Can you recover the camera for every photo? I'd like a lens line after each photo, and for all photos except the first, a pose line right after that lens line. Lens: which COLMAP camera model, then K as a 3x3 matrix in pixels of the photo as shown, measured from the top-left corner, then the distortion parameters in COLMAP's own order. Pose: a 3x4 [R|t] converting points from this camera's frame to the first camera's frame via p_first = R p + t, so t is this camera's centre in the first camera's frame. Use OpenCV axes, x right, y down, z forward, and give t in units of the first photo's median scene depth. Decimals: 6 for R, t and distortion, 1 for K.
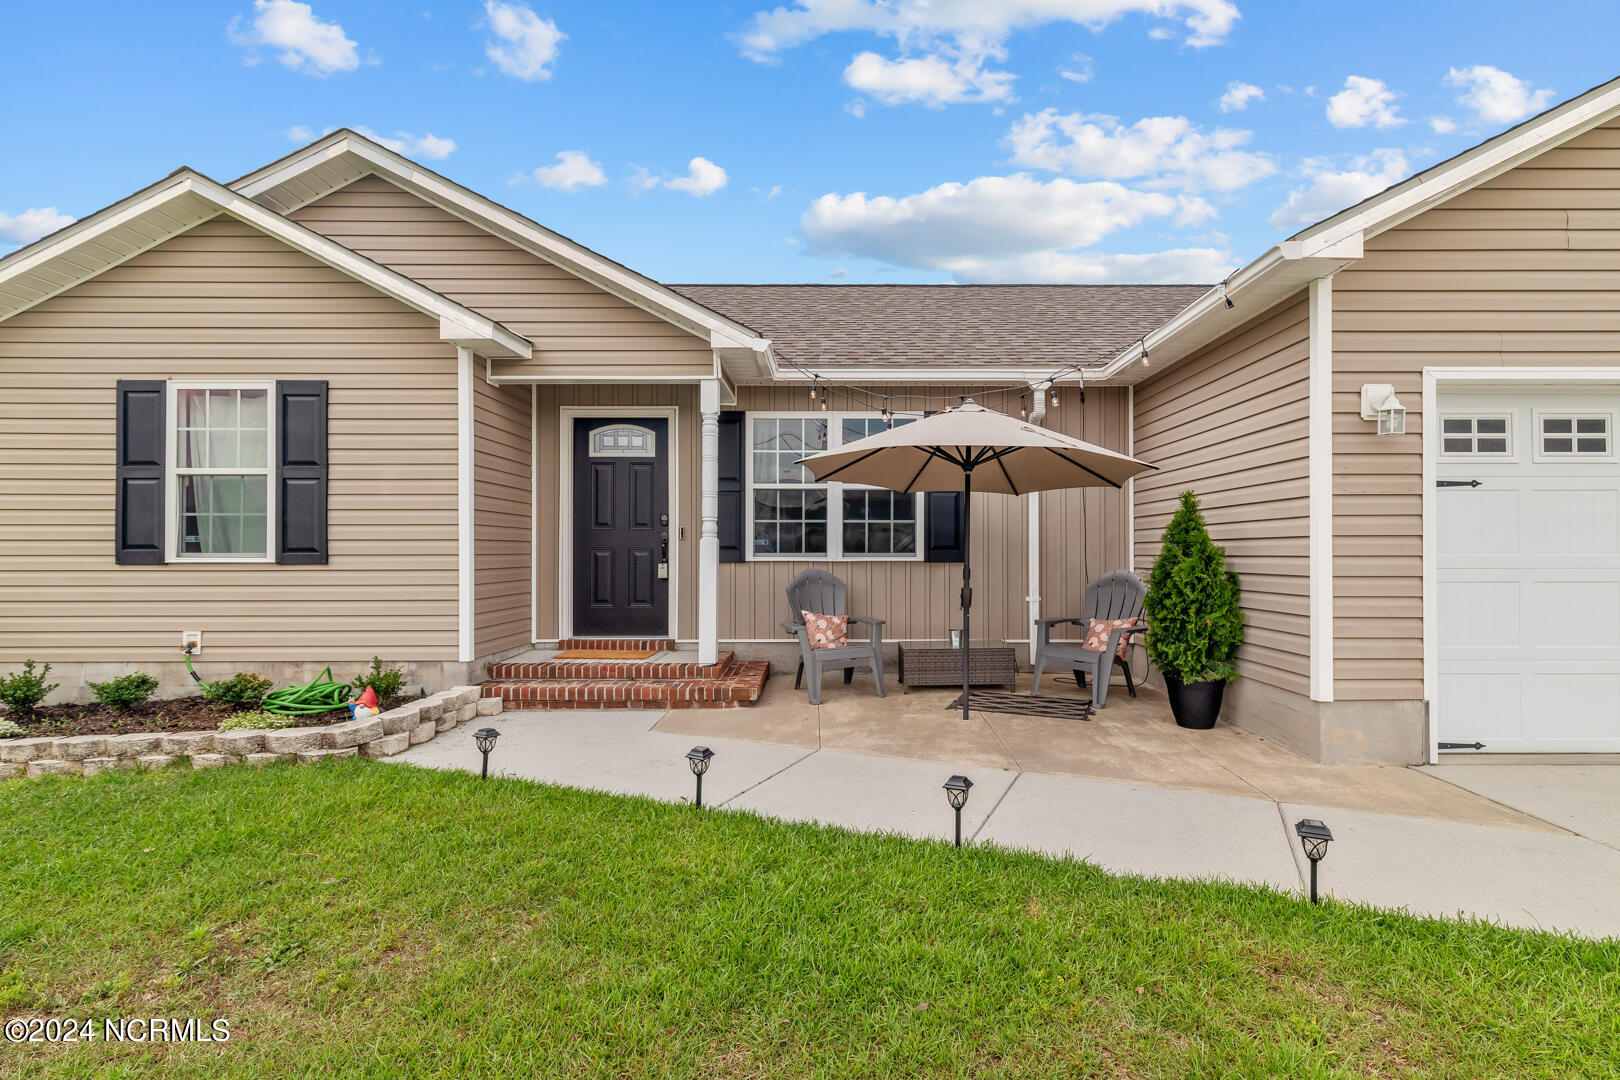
lens RADIAL K [[739.1, 0, 821.5], [0, 739.1, 529.6], [0, 0, 1]] dist [0.010297, -0.002695]
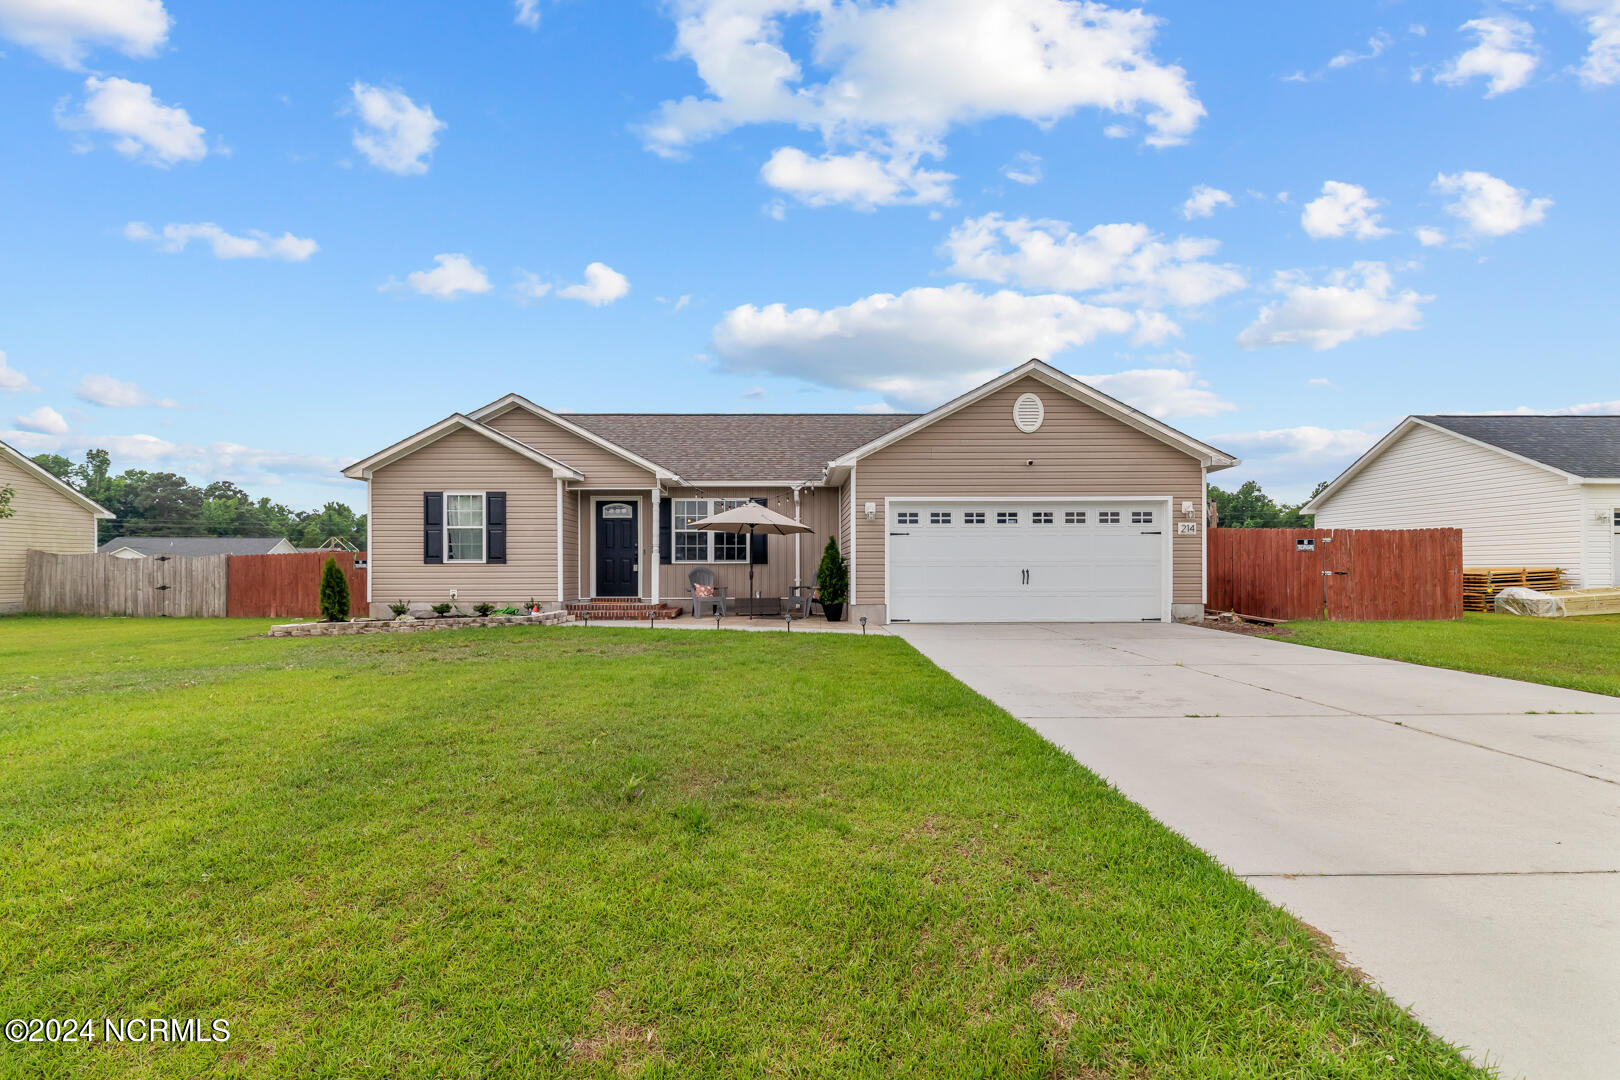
lens RADIAL K [[739.1, 0, 773.2], [0, 739.1, 556.3], [0, 0, 1]] dist [0.010297, -0.002695]
pose [[0.999995, -0.001503, -0.002921, 0.262471], [0.001531, 0.999952, 0.009685, -0.001548], [0.002907, -0.009689, 0.999949, -1.548461]]
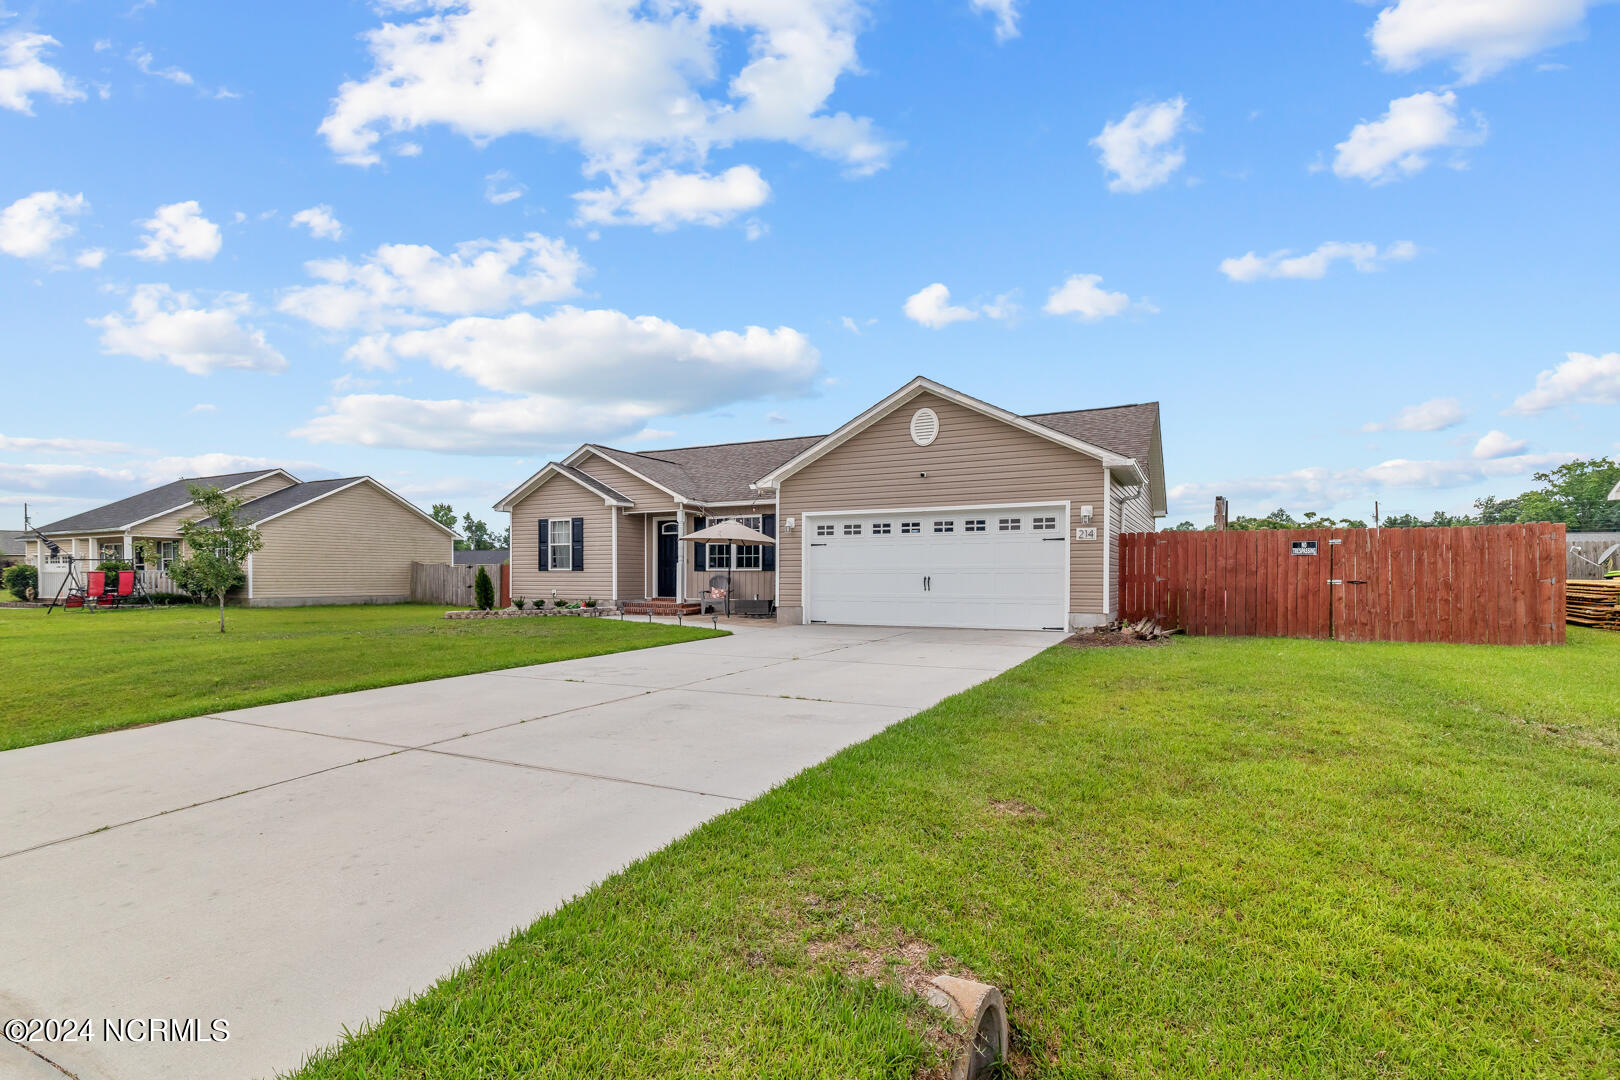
lens RADIAL K [[739.1, 0, 798.1], [0, 739.1, 563.4], [0, 0, 1]] dist [0.010297, -0.002695]
pose [[0.887738, -0.006327, -0.460306, 1.784588], [0.011998, 0.999884, 0.009396, -0.007764], [0.460193, -0.013864, 0.887710, -1.572604]]
